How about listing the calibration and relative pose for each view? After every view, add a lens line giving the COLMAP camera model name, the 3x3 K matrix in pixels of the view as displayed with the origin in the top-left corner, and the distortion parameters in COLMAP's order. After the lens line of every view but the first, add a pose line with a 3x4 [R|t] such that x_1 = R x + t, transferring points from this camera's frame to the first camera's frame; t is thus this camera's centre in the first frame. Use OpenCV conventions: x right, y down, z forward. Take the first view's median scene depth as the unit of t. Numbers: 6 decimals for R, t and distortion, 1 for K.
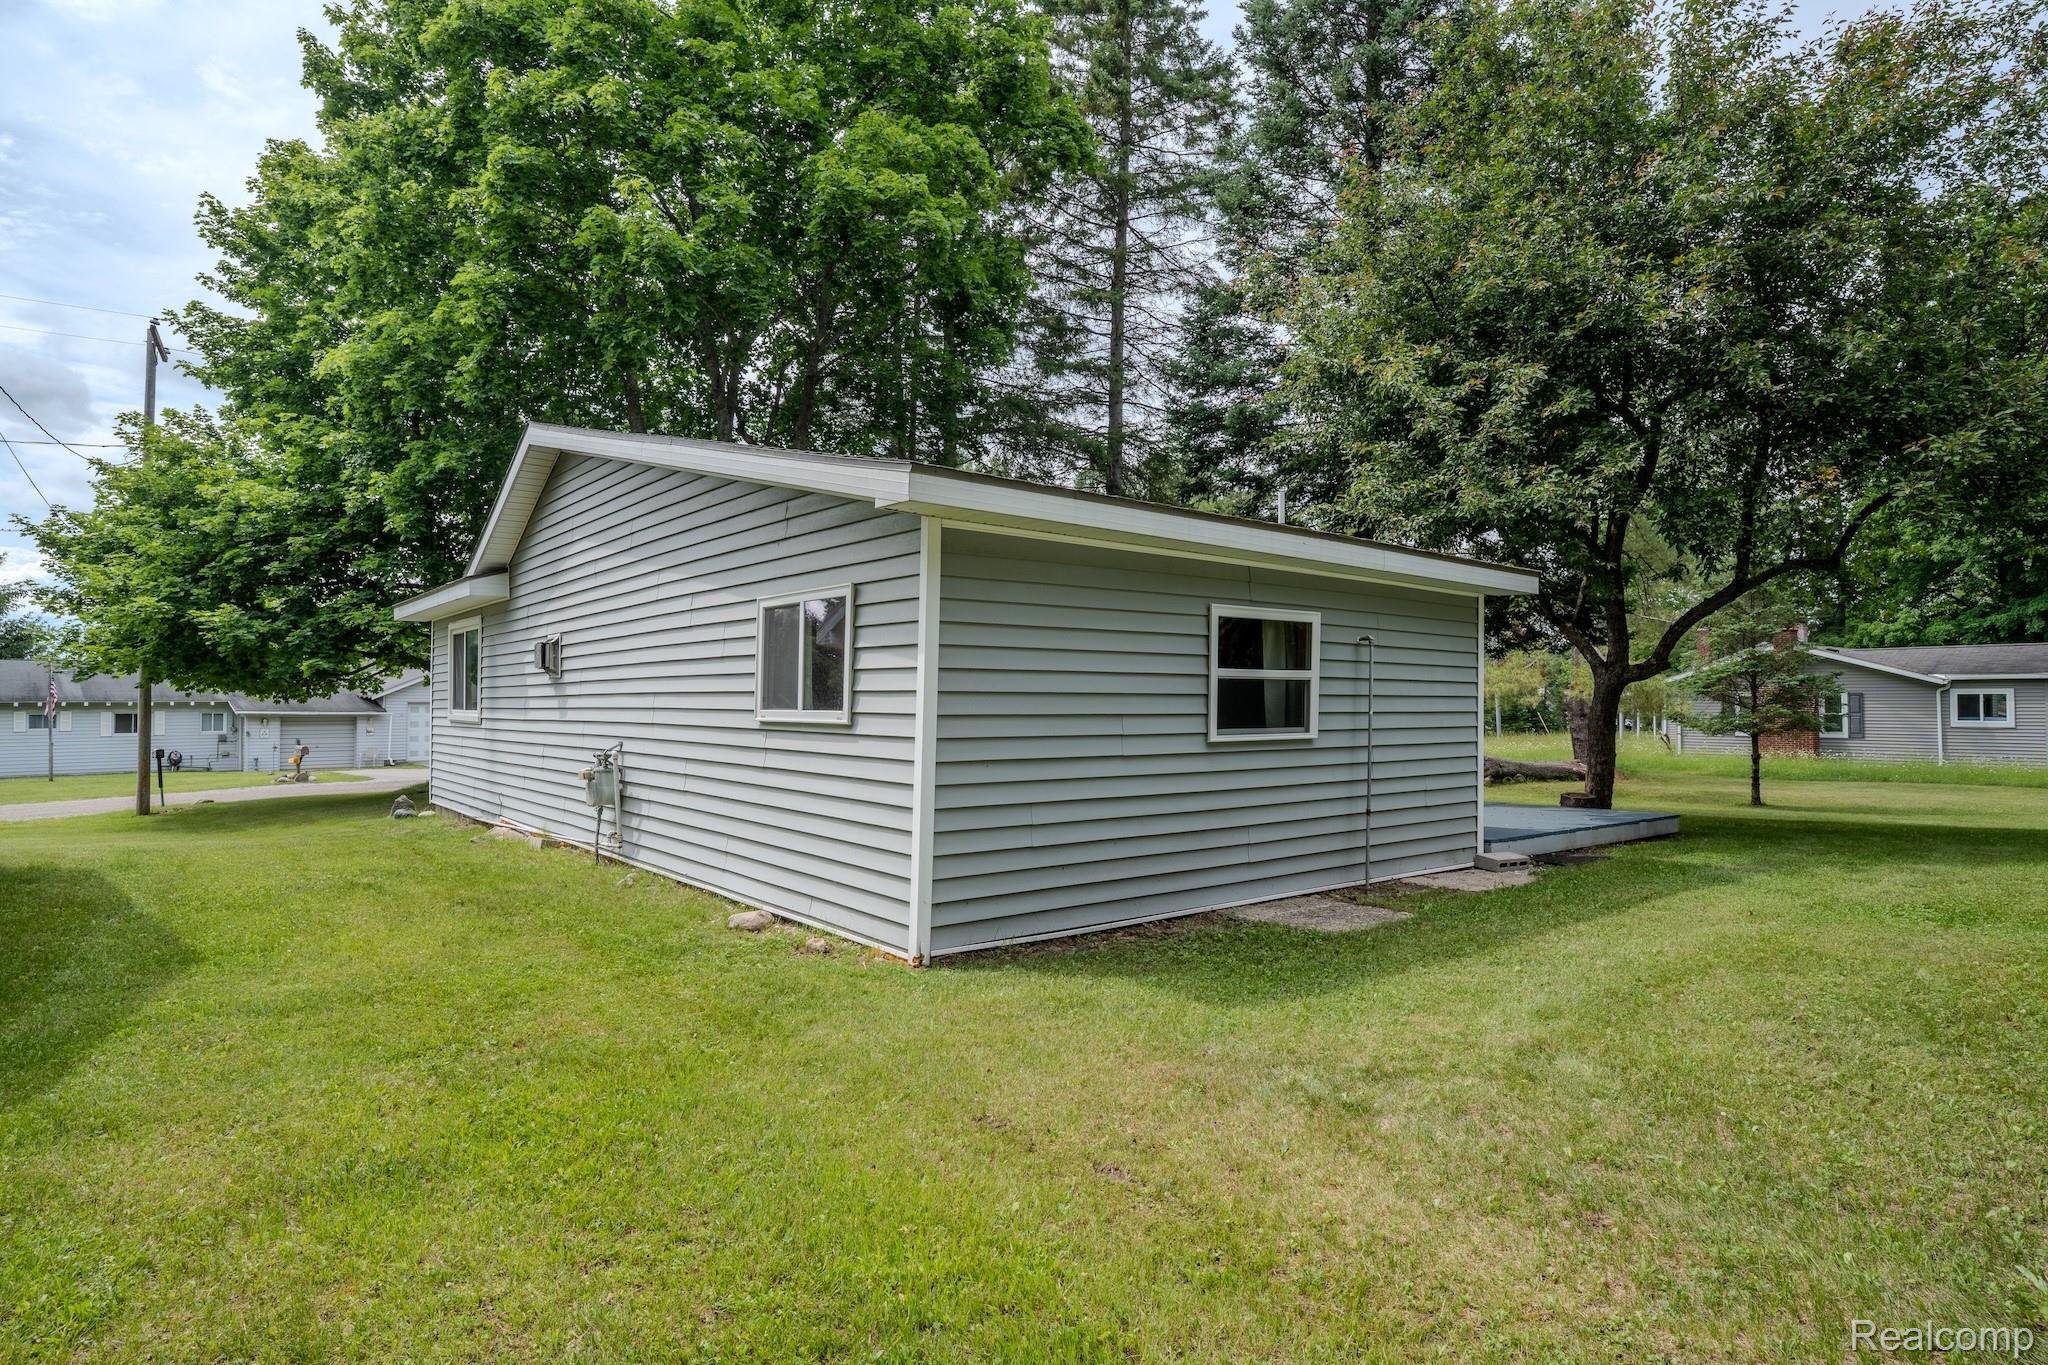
lens RADIAL K [[1114.6, 0, 1023.6], [0, 1114.6, 685.8], [0, 0, 1]] dist [-0.050753, 0.034824]
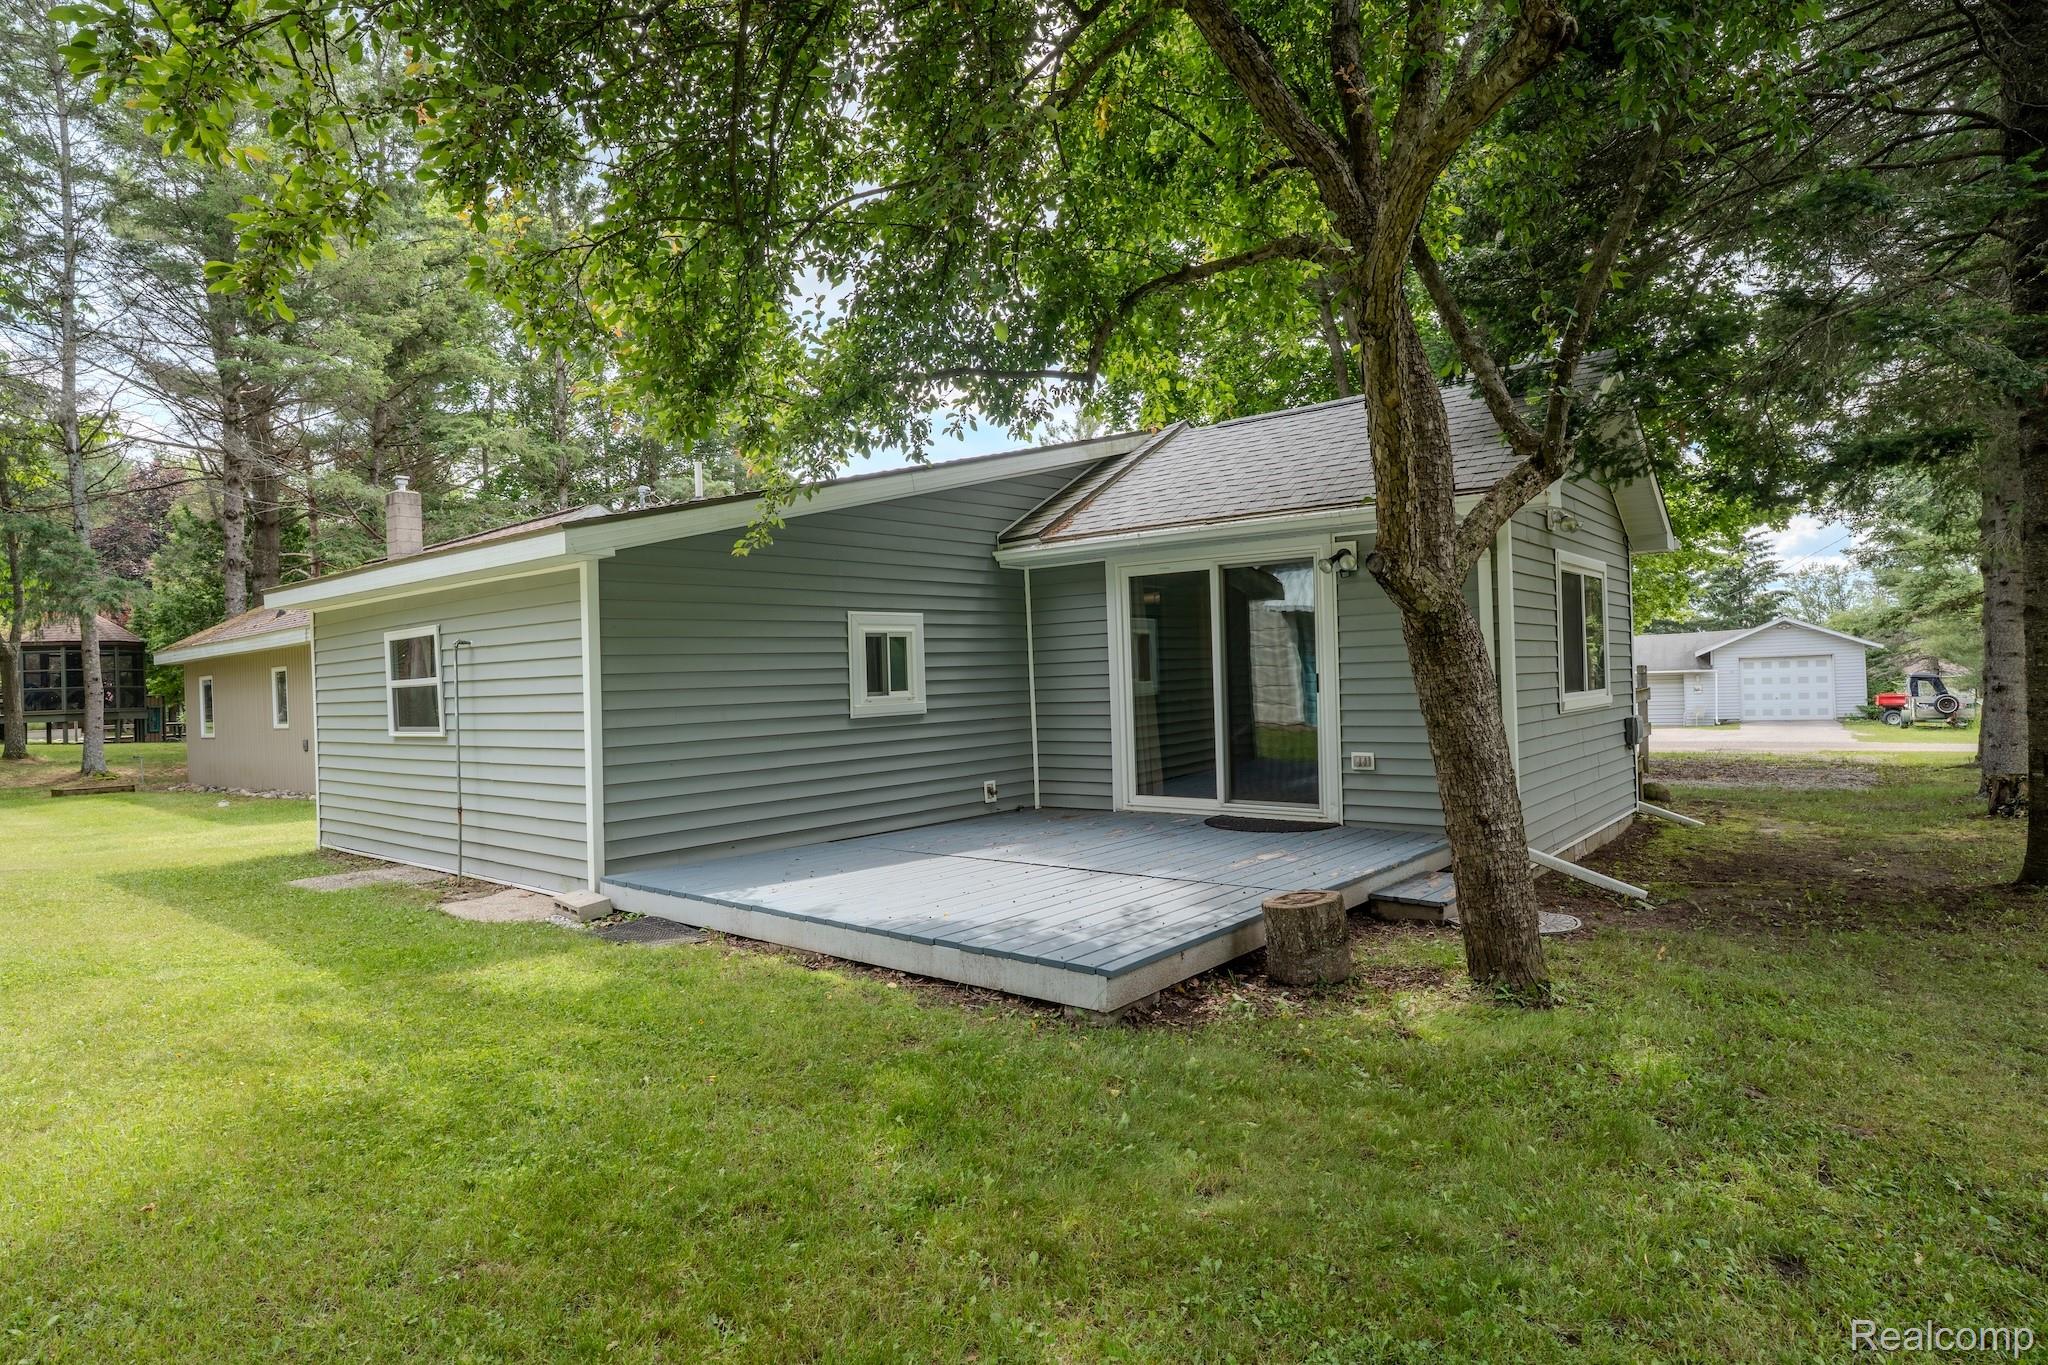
lens RADIAL K [[1114.6, 0, 1023.3], [0, 1114.6, 684.1], [0, 0, 1]] dist [-0.050753, 0.034824]
pose [[0.210972, -0.009499, -0.977446, 1.552589], [0.053127, 0.998586, 0.001763, 0.025108], [0.976047, -0.052301, 0.211179, 1.412923]]
